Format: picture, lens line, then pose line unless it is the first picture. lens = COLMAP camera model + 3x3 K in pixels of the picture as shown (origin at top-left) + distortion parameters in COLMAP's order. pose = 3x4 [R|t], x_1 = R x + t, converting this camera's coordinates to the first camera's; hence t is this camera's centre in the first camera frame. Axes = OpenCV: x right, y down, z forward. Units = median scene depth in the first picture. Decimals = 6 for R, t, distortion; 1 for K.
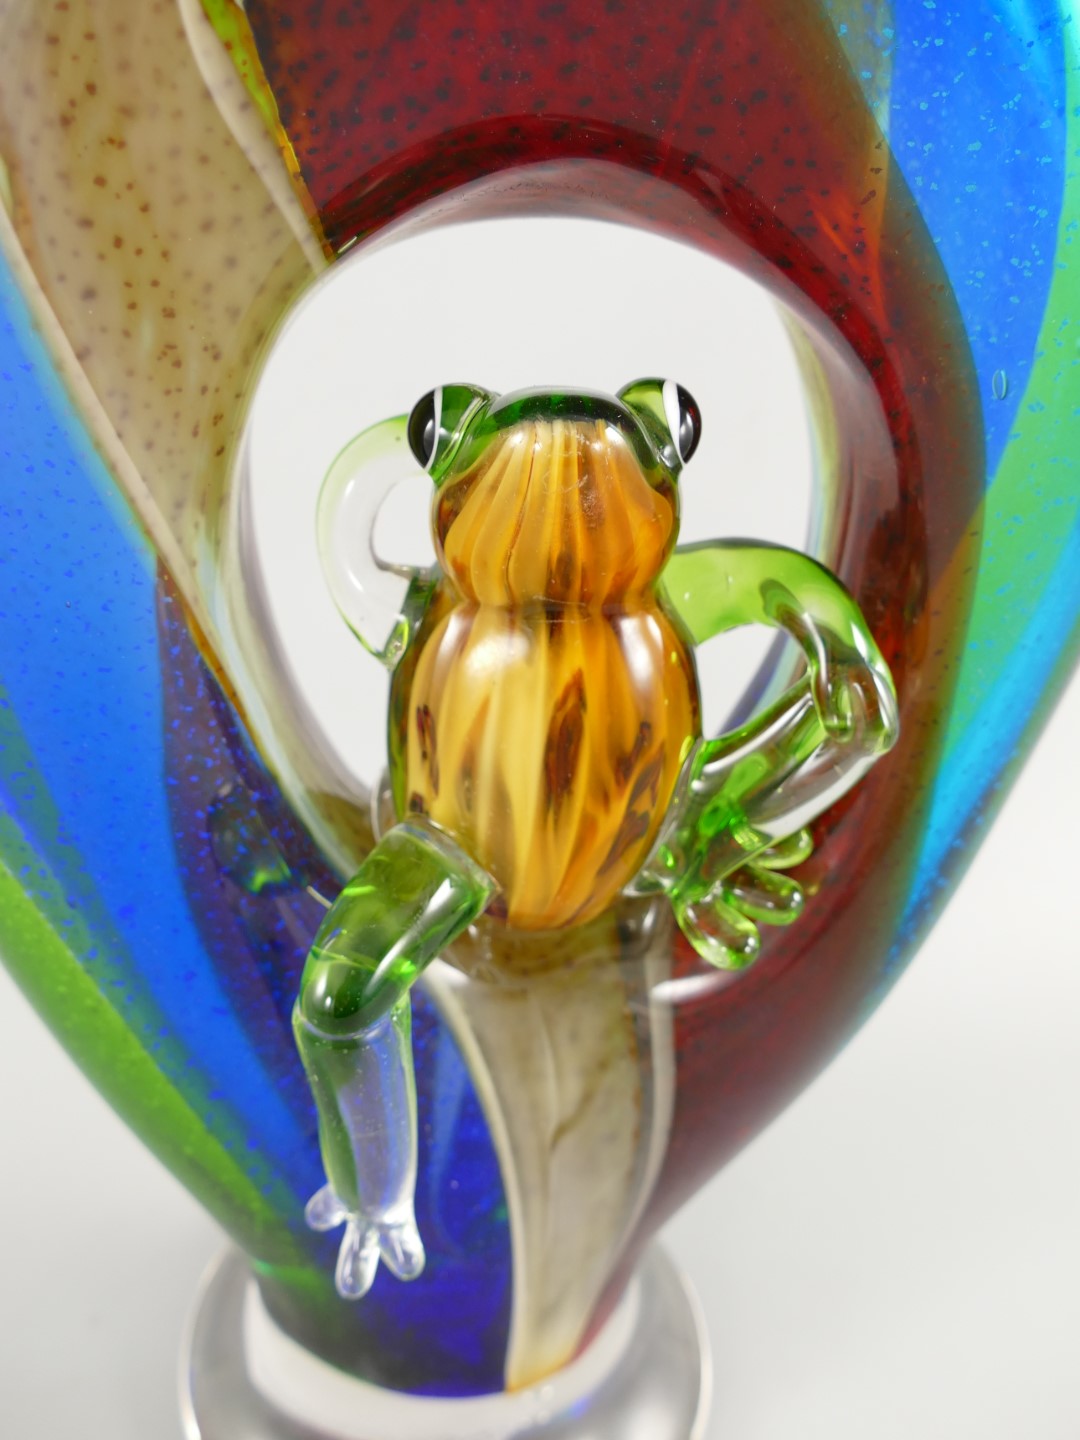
lens RADIAL K [[1109.0, 0, 541.6], [0, 1109.0, 712.2], [0, 0, 1]] dist [-0.016117, -0.029530]
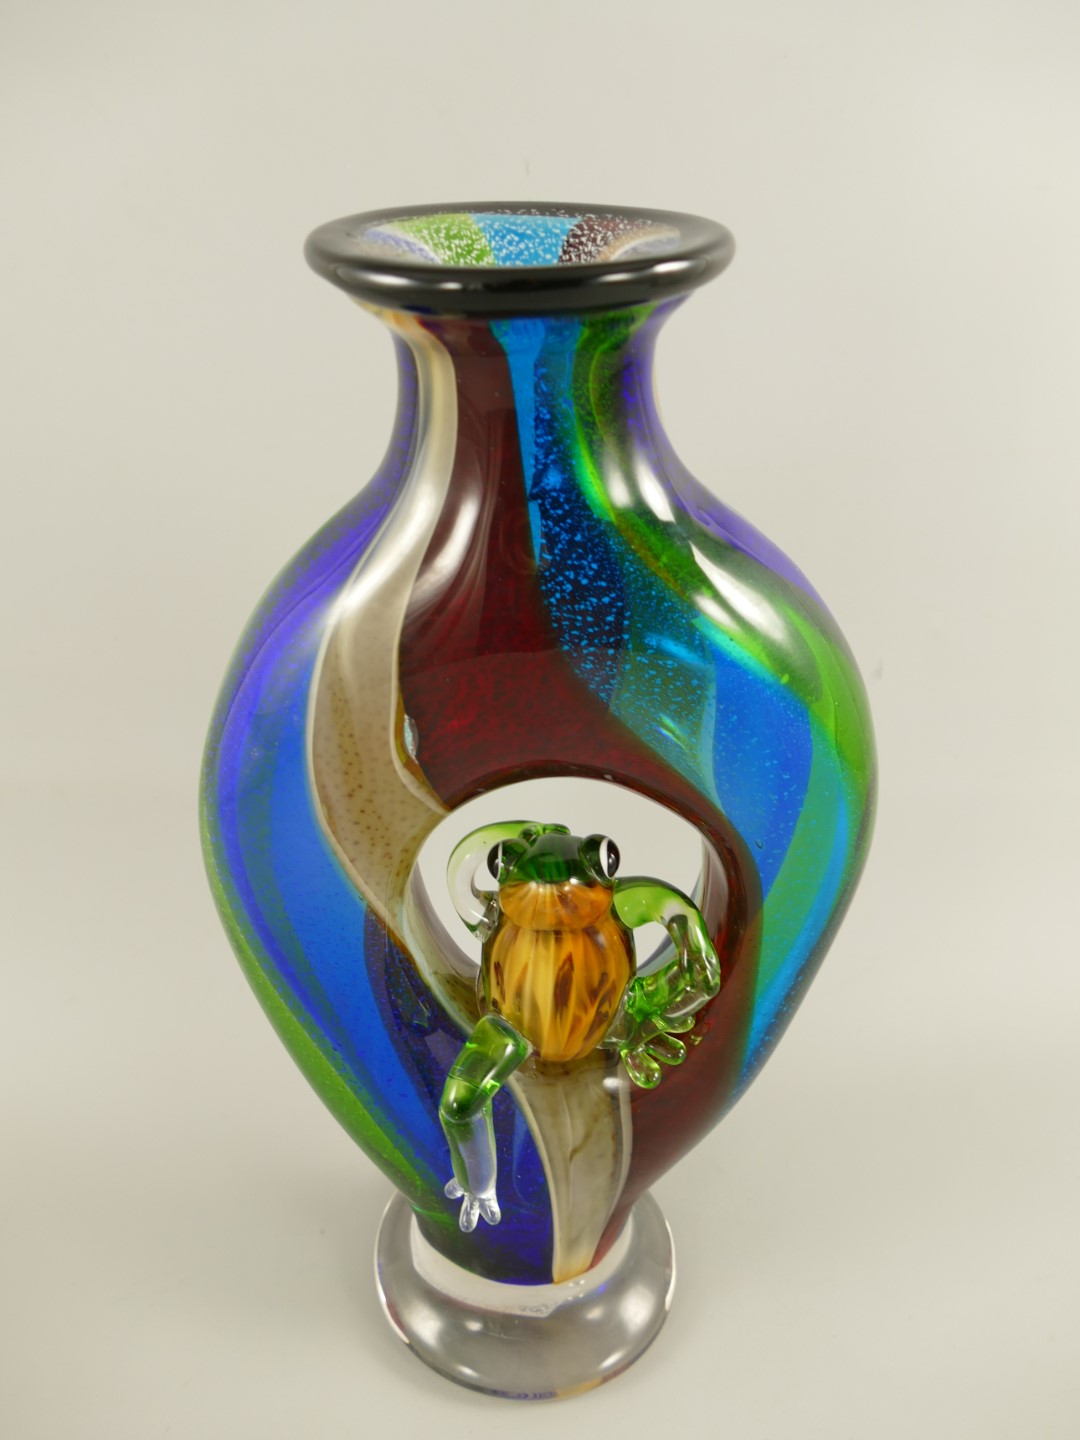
lens RADIAL K [[1109.0, 0, 539.5], [0, 1109.0, 730.3], [0, 0, 1]] dist [-0.016117, -0.029530]
pose [[0.994429, 0.003423, -0.105350, 0.186763], [0.004570, 0.997133, 0.075536, -0.587996], [0.105306, -0.075597, 0.991562, -1.012447]]
